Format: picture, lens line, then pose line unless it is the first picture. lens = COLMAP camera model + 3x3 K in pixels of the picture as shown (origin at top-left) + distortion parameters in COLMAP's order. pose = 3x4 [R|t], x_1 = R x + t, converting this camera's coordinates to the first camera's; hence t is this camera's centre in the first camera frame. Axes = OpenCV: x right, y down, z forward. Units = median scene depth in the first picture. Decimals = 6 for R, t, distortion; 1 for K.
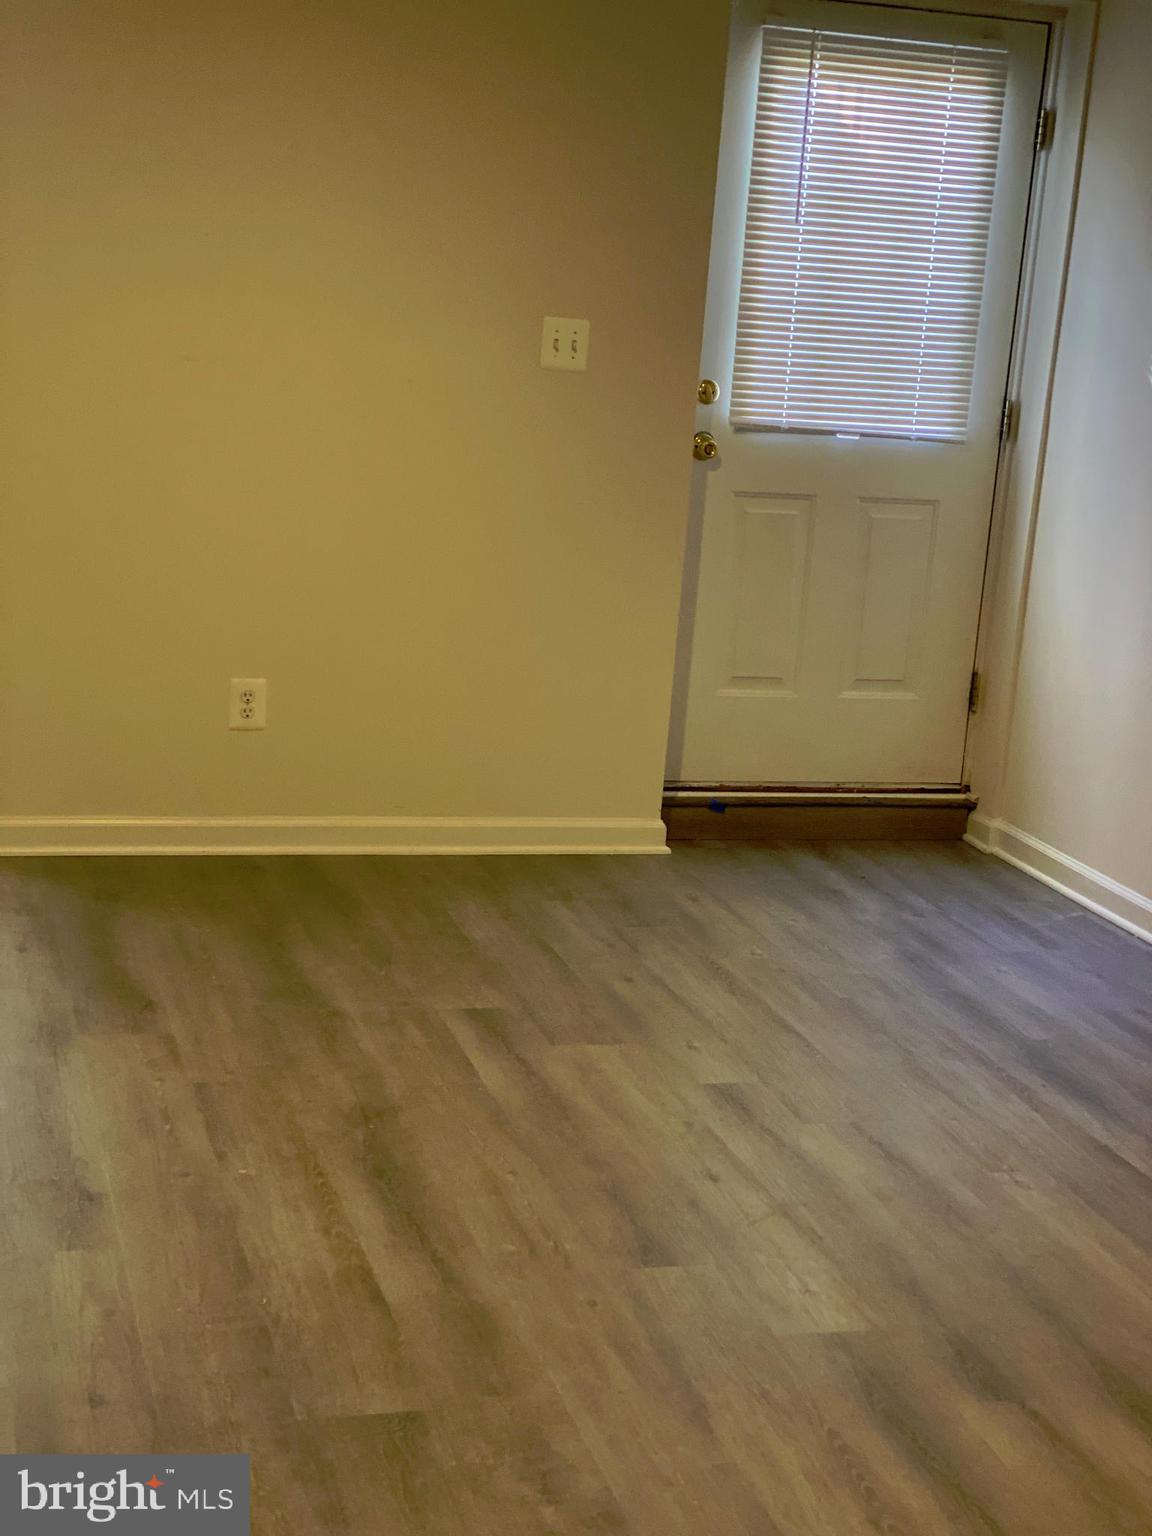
lens RADIAL K [[2277.6, 0, 576.0], [0, 2277.6, 768.0], [0, 0, 1]] dist [0.003892, 0.491745]
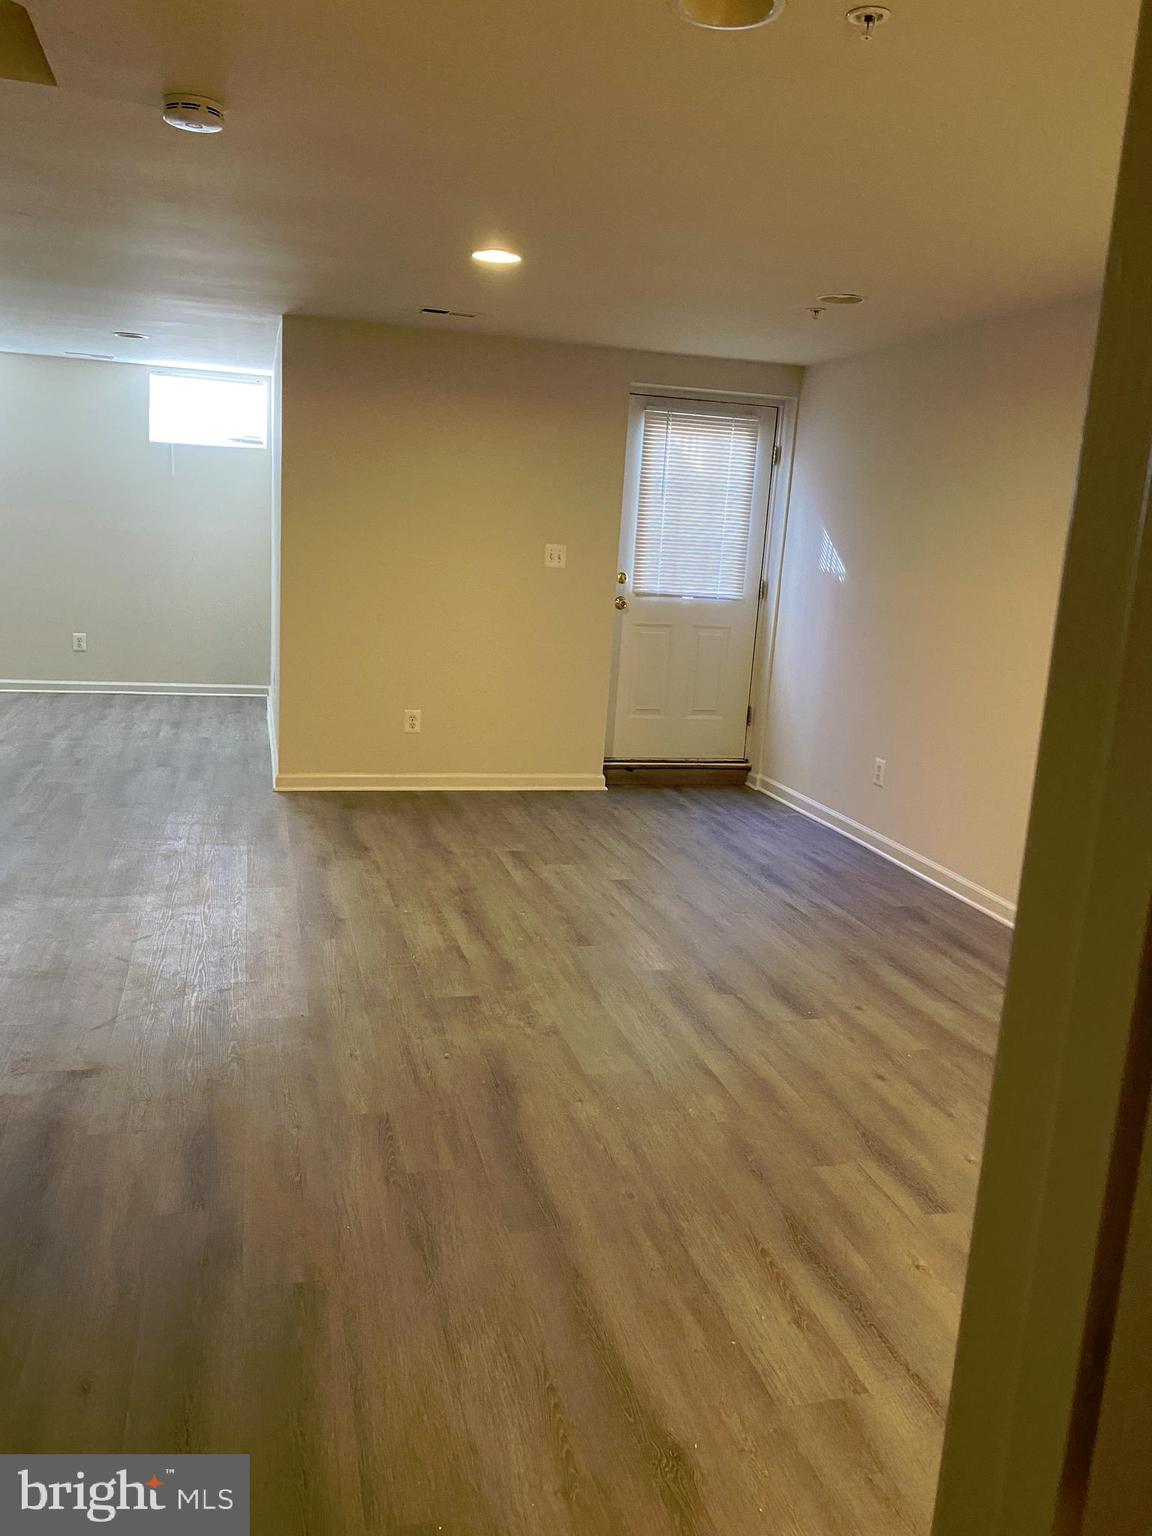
lens RADIAL K [[1178.7, 0, 553.6], [0, 1178.7, 762.9], [0, 0, 1]] dist [0.109102, -0.154755]
pose [[0.999318, -0.008511, -0.035919, 0.039268], [0.007613, 0.999657, -0.025044, 0.049812], [0.036120, 0.024754, 0.999041, -0.159444]]
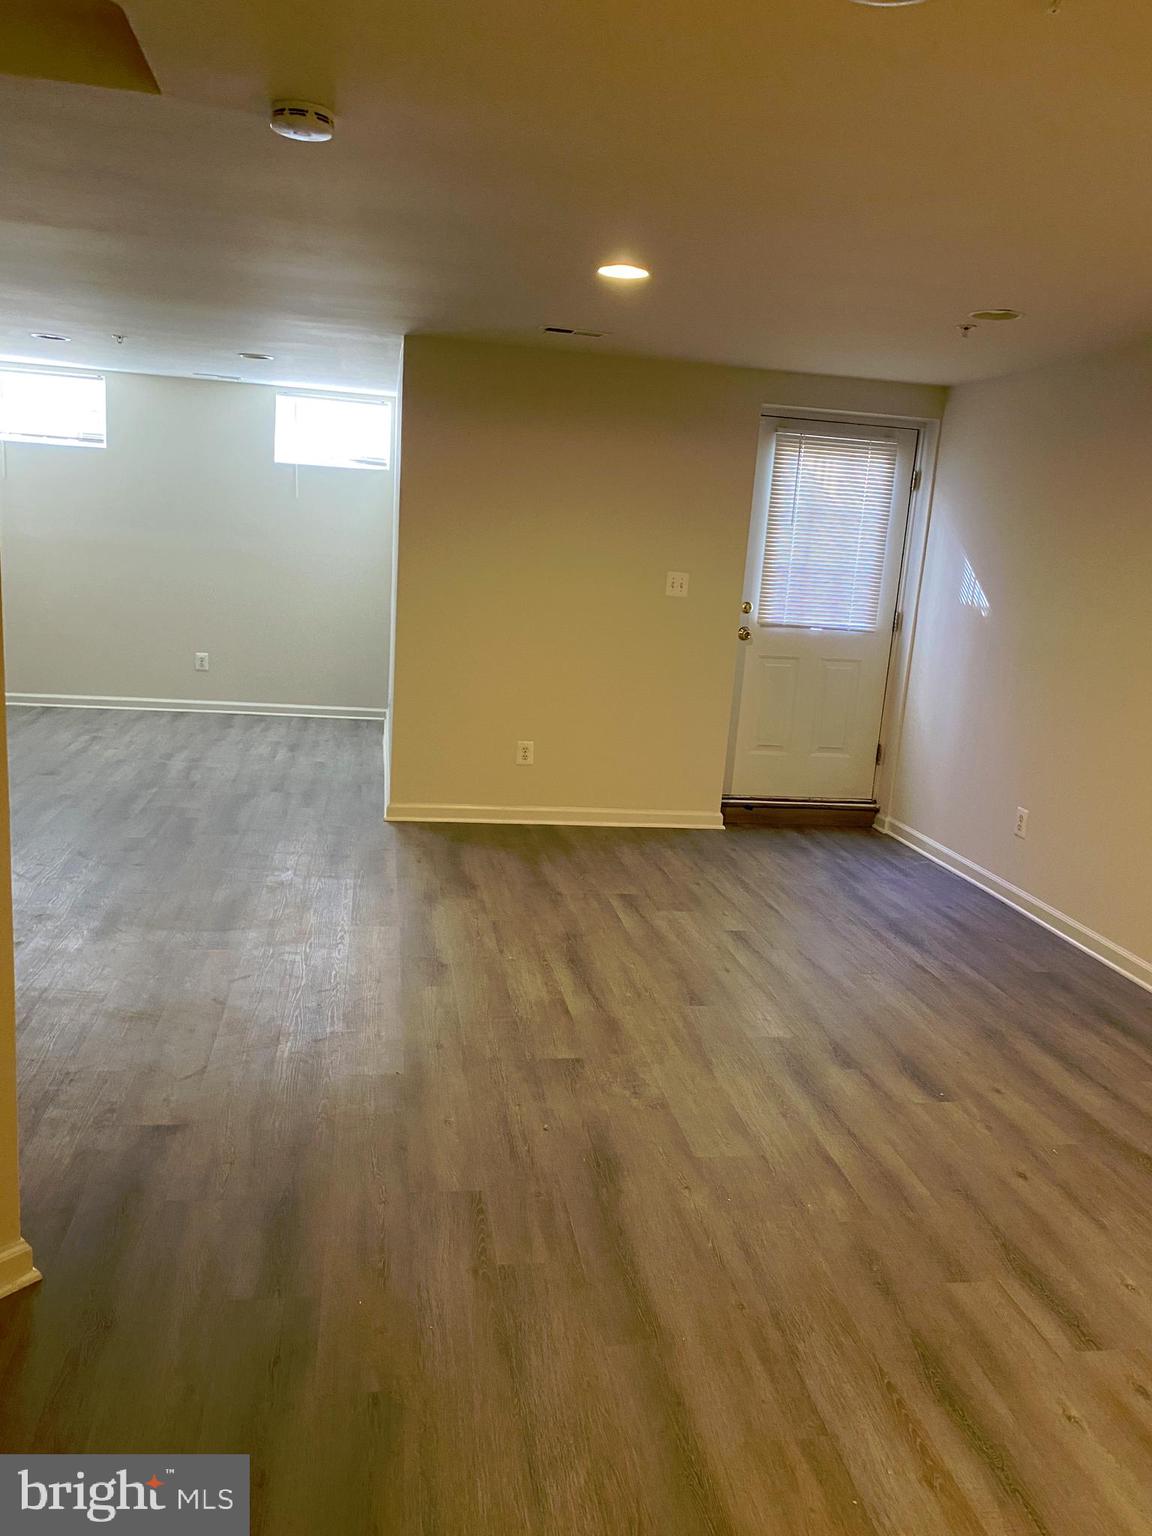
lens RADIAL K [[1167.6, 0, 578.0], [0, 1167.6, 783.8], [0, 0, 1]] dist [0.111540, -0.161820]
pose [[0.993161, 0.018621, -0.115257, 0.038687], [-0.020963, 0.999597, -0.019145, 0.024807], [0.114854, 0.021431, 0.993151, -0.100222]]
